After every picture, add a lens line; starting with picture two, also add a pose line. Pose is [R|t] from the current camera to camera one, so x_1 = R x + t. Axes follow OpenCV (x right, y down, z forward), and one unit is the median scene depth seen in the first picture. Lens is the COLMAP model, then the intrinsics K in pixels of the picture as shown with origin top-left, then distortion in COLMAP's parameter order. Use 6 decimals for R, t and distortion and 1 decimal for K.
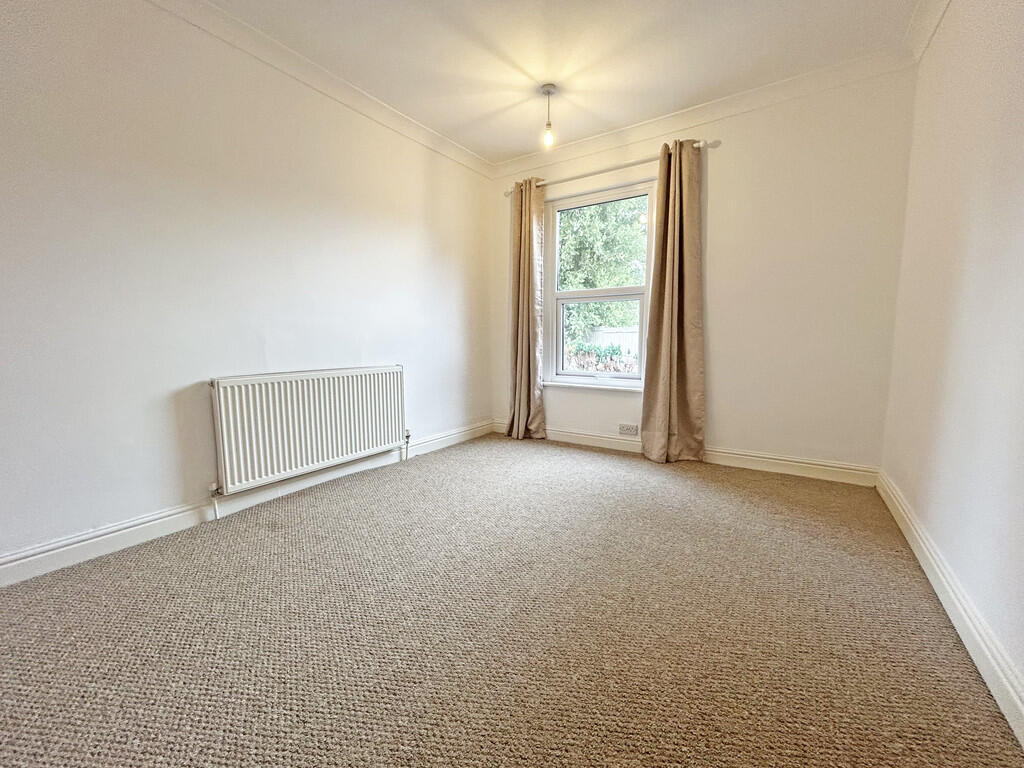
lens RADIAL K [[412.5, 0, 512.5], [0, 412.5, 387.9], [0, 0, 1]] dist [0.004481, 0.000129]
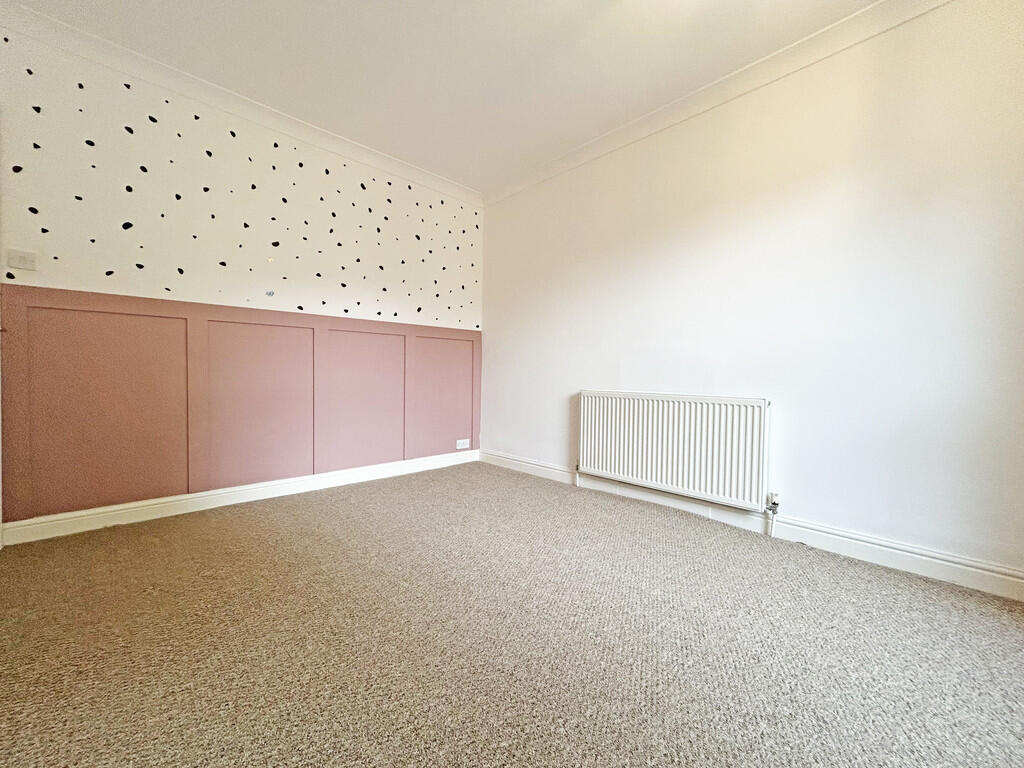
lens RADIAL K [[412.5, 0, 512.9], [0, 412.5, 382.3], [0, 0, 1]] dist [0.004481, 0.000129]
pose [[-0.229302, 0.032327, -0.972818, 0.638160], [-0.111981, 0.991936, 0.059357, -0.093178], [0.966892, 0.122548, -0.223833, 0.899542]]
